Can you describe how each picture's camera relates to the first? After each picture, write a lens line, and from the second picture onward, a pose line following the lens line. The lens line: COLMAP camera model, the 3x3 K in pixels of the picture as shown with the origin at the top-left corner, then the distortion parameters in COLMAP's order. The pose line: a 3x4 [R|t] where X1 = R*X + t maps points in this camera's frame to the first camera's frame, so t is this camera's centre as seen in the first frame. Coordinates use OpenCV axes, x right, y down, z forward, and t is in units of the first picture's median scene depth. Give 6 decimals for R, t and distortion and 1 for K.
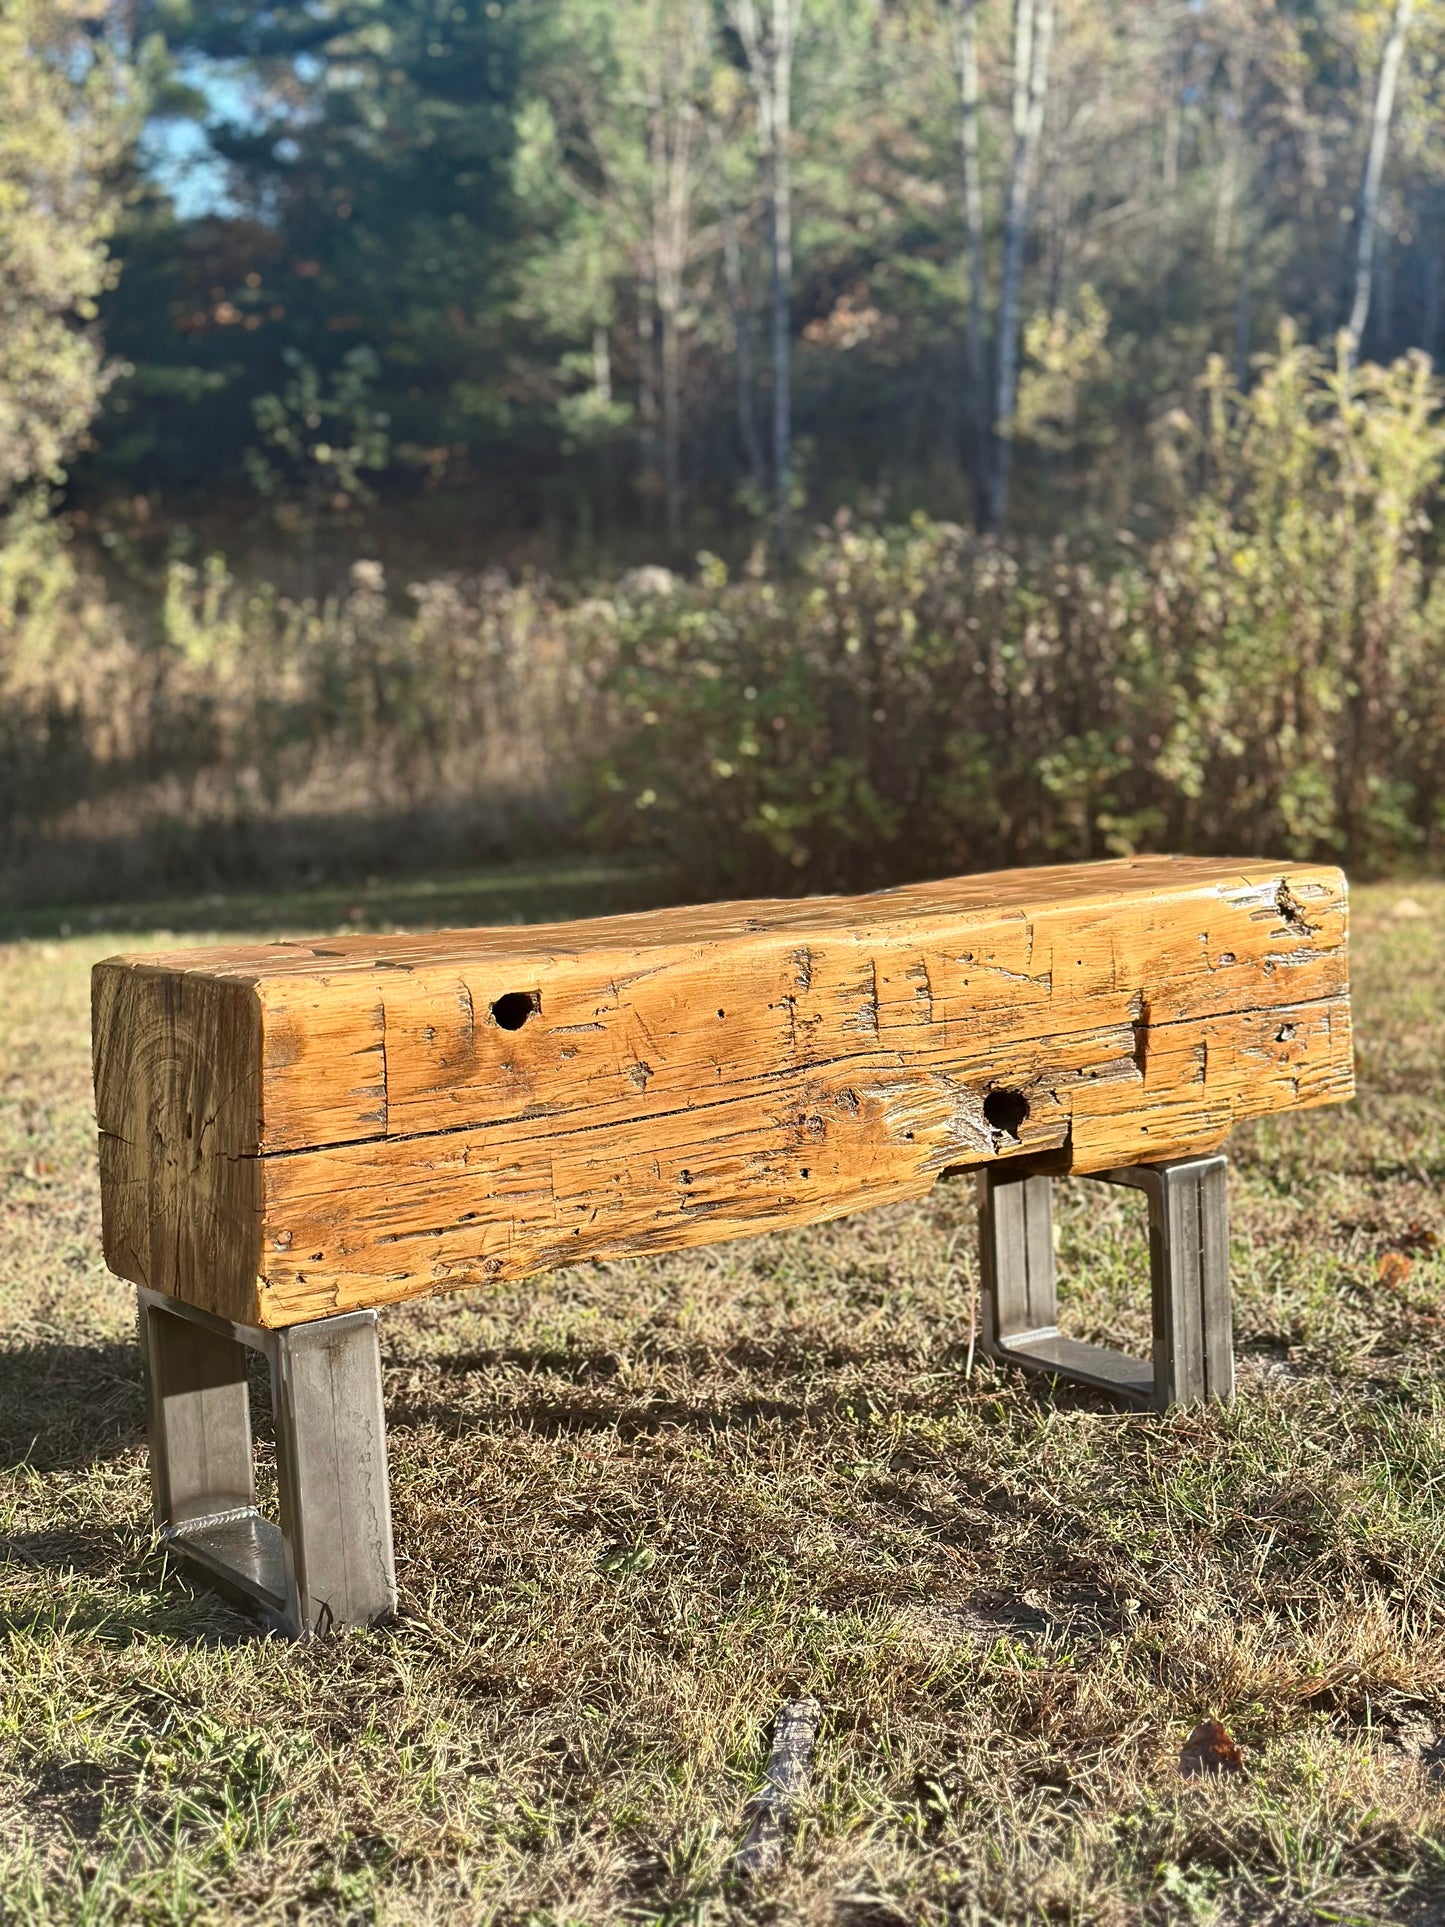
lens RADIAL K [[2670.7, 0, 722.5], [0, 2670.7, 963.5], [0, 0, 1]] dist [0.135259, -0.067101]
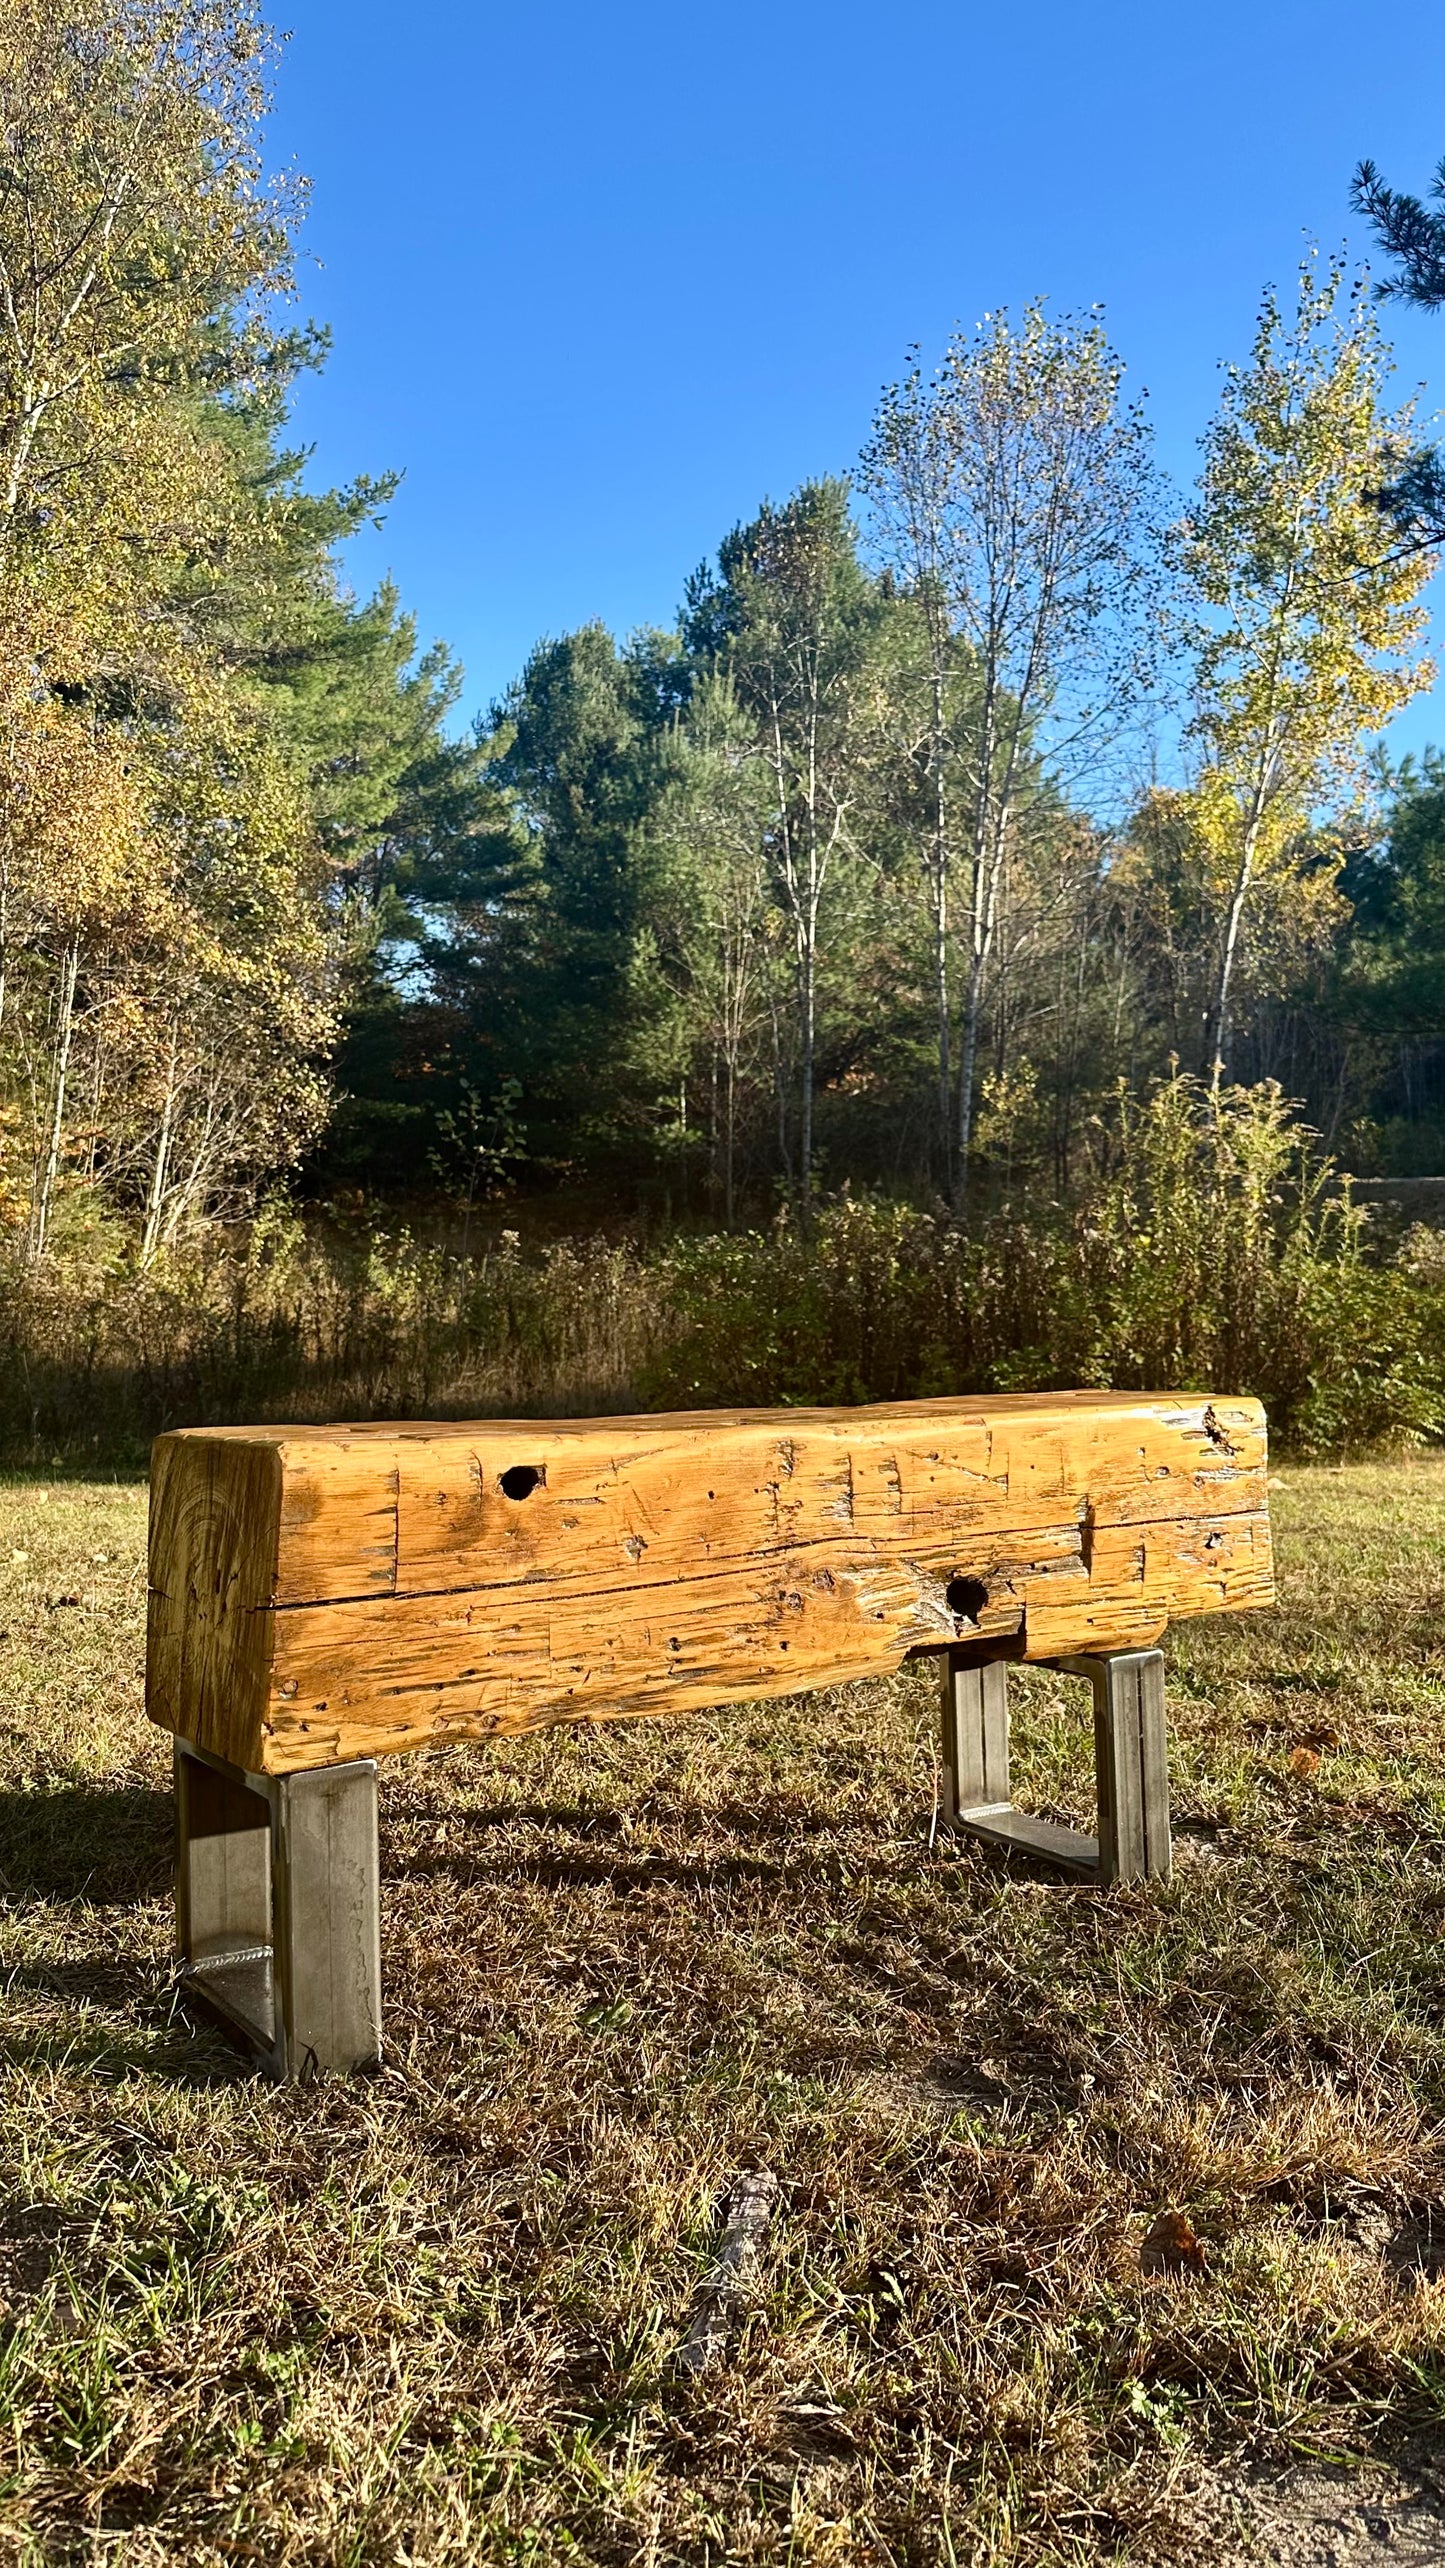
lens RADIAL K [[1892.2, 0, 715.3], [0, 1892.2, 1252.3], [0, 0, 1]] dist [0.160964, -0.300029]
pose [[0.999304, 0.026218, -0.026536, 0.018113], [-0.029786, 0.989064, -0.144445, 0.030432], [0.022459, 0.145135, 0.989157, 0.187866]]
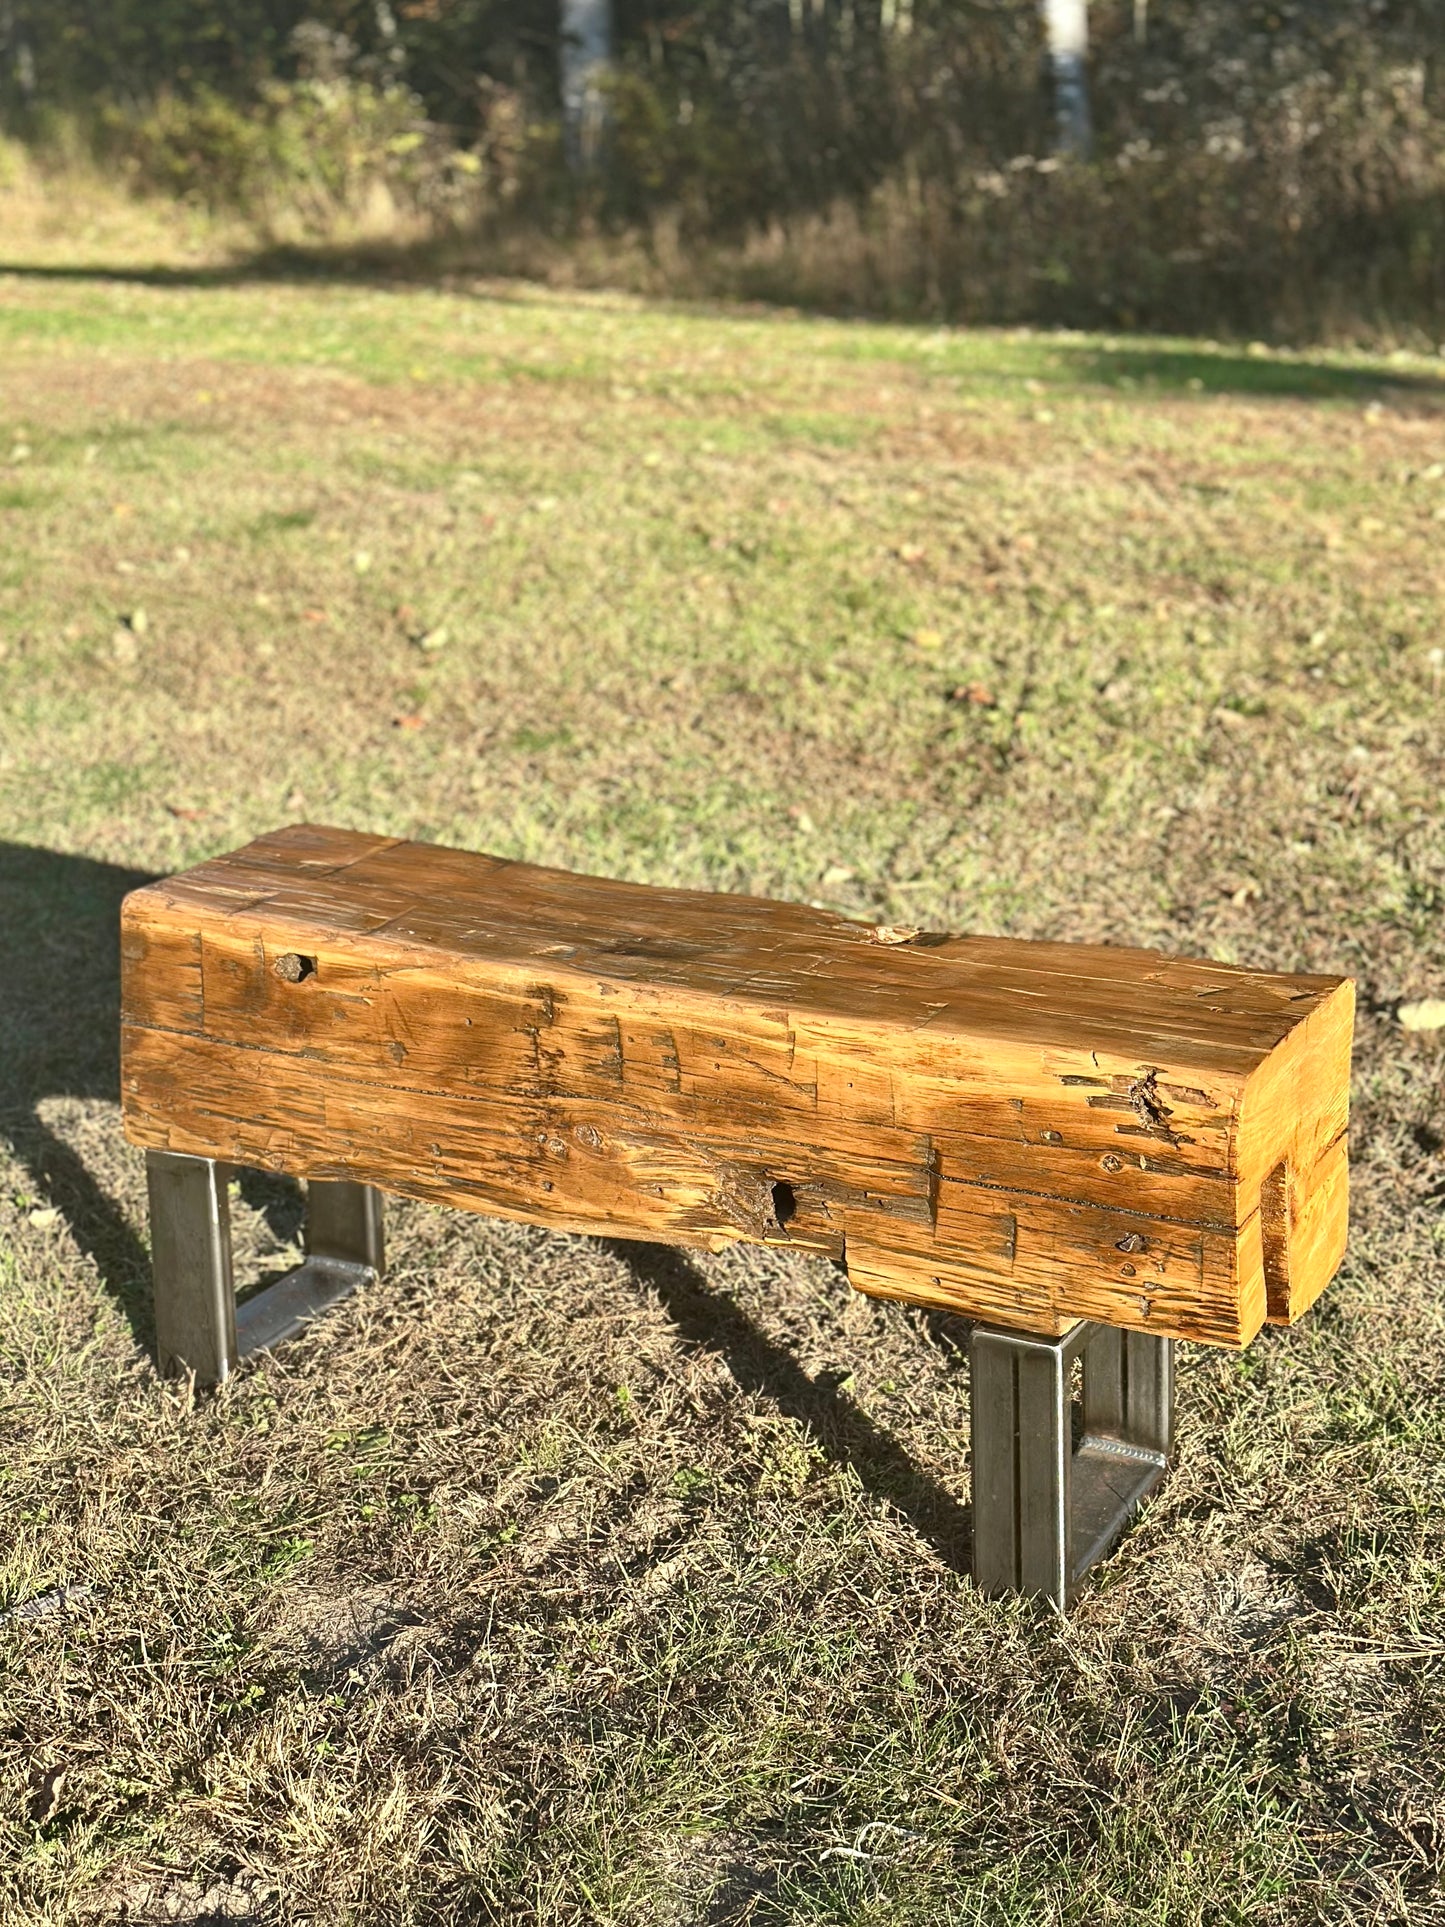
lens RADIAL K [[2859.5, 0, 717.3], [0, 2859.5, 699.9], [0, 0, 1]] dist [0.050647, 0.176007]
pose [[0.464883, 0.233261, -0.854092, 0.947614], [-0.103896, 0.972377, 0.209016, -0.340237], [0.879255, -0.008431, 0.476276, 0.488630]]
